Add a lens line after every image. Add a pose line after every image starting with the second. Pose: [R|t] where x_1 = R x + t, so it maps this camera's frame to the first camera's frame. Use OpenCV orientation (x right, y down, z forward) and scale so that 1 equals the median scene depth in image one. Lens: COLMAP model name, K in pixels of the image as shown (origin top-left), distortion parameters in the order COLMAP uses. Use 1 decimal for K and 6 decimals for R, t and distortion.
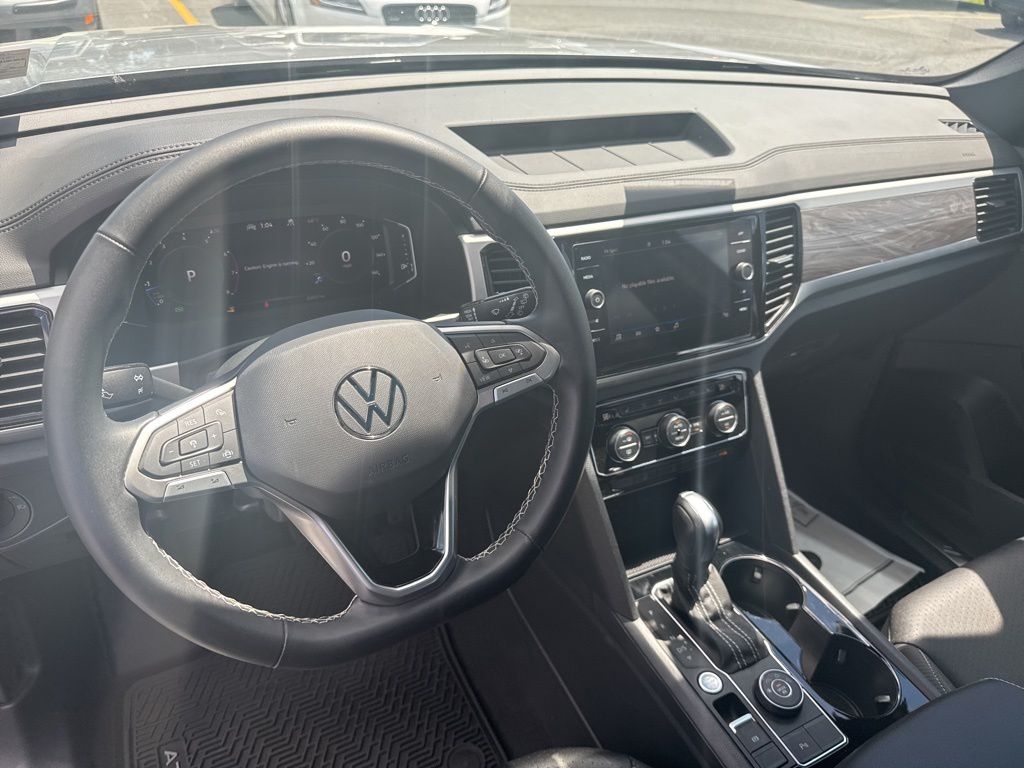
lens RADIAL K [[722.7, 0, 503.8], [0, 722.7, 387.4], [0, 0, 1]] dist [0.031209, -0.042829]
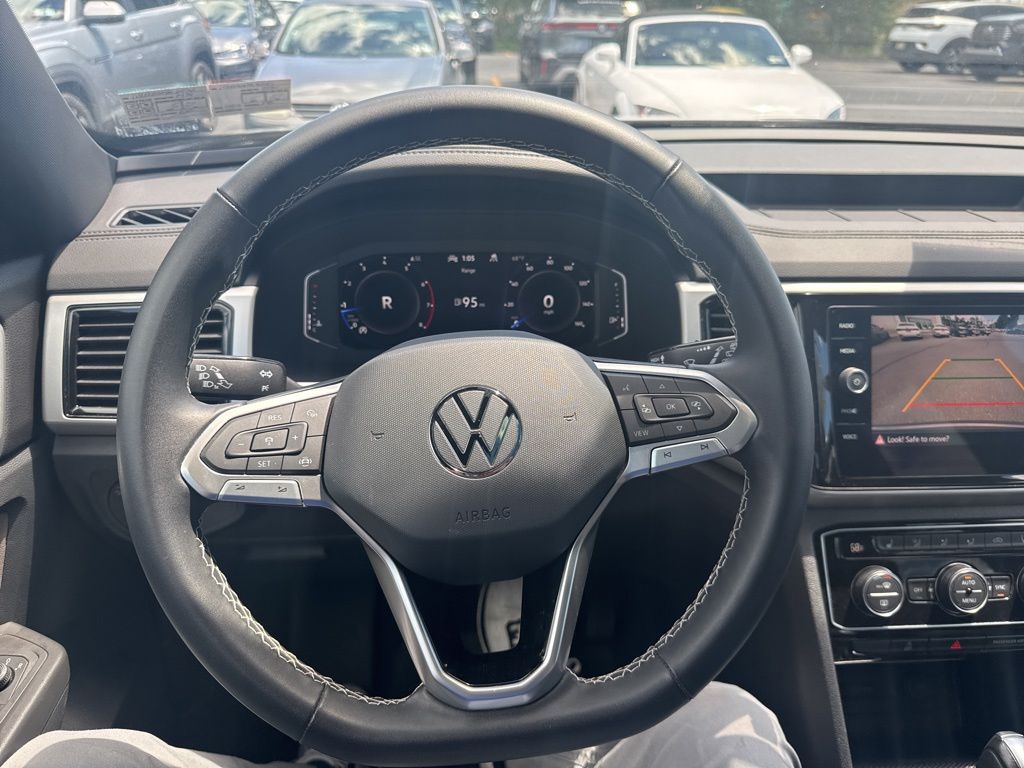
lens RADIAL K [[722.7, 0, 501.7], [0, 722.7, 384.1], [0, 0, 1]] dist [0.031209, -0.042829]
pose [[0.912151, 0.121116, -0.391550, 0.125473], [-0.184093, 0.974619, -0.127389, 0.058843], [0.366183, 0.188279, 0.911296, 0.258841]]
